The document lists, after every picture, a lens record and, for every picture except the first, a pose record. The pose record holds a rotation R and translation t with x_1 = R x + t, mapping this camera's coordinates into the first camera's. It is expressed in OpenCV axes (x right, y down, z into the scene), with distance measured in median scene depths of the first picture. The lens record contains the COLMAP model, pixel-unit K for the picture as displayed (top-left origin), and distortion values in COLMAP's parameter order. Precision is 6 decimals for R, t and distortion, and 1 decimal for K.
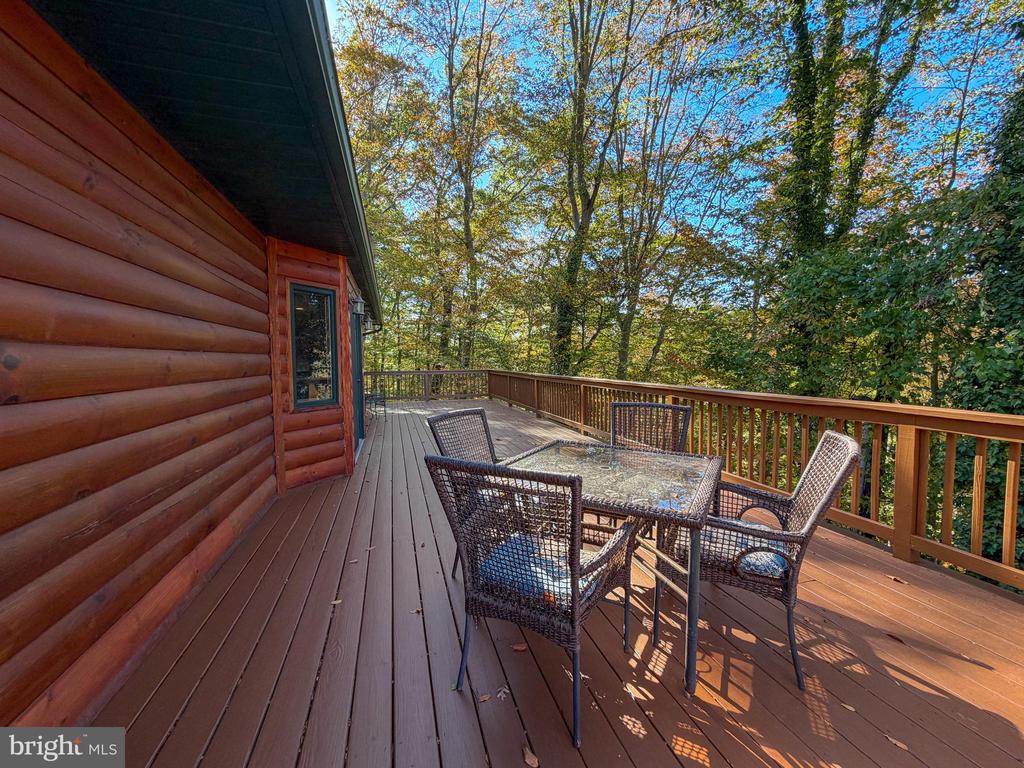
lens RADIAL K [[412.7, 0, 509.1], [0, 412.7, 382.9], [0, 0, 1]] dist [0.003030, -0.000085]
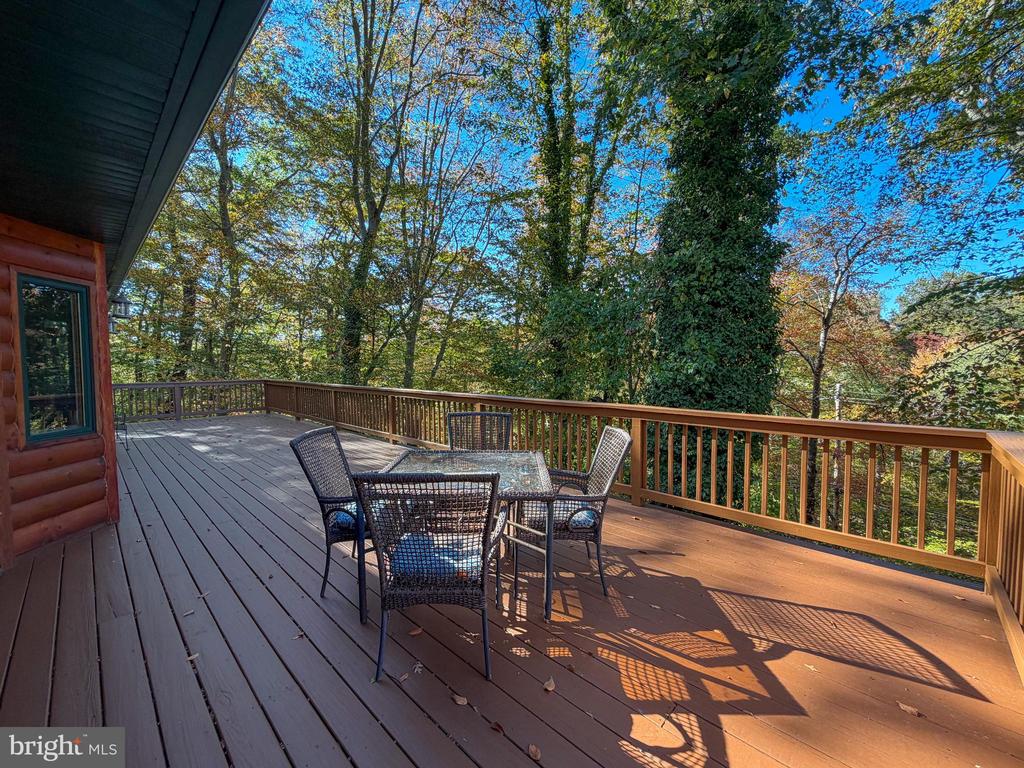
lens RADIAL K [[412.7, 0, 505.4], [0, 412.7, 382.2], [0, 0, 1]] dist [0.003030, -0.000085]
pose [[0.868508, -0.017699, 0.495358, -0.063368], [0.025500, 0.999634, -0.008992, -0.008432], [-0.495018, 0.020441, 0.868642, -0.028476]]
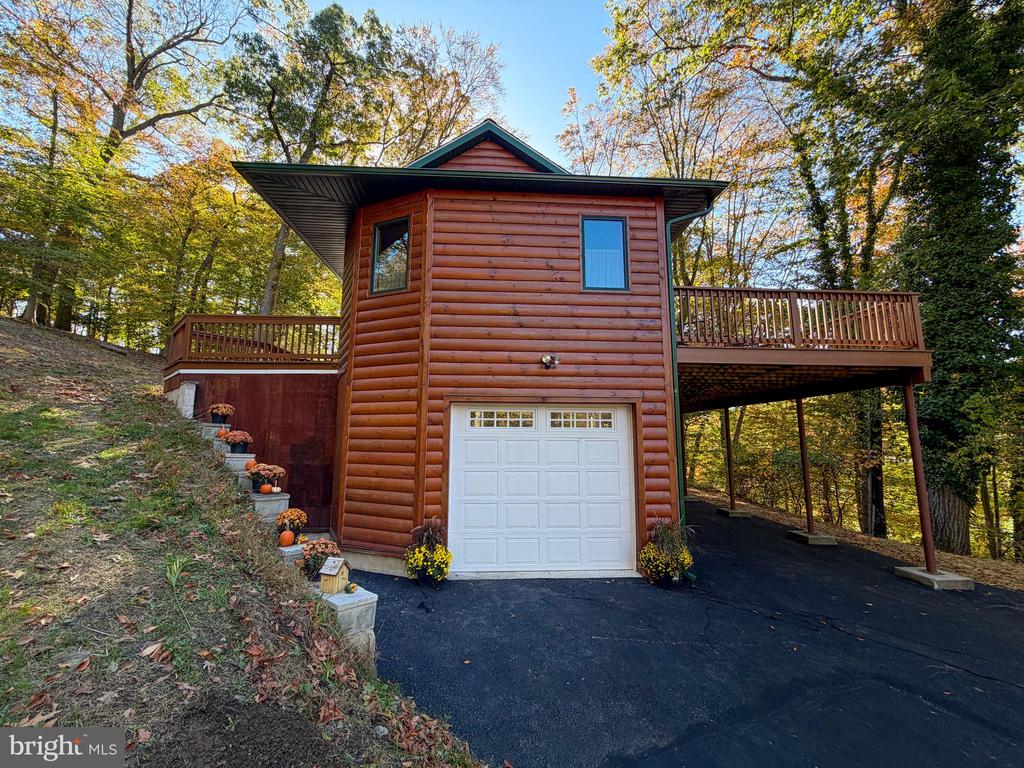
lens RADIAL K [[412.7, 0, 510.1], [0, 412.7, 387.3], [0, 0, 1]] dist [0.003030, -0.000085]
pose [[0.978065, -0.029574, -0.206188, -0.227520], [-0.008814, 0.983107, -0.182821, 0.323175], [0.208111, 0.180628, 0.961282, -0.774431]]
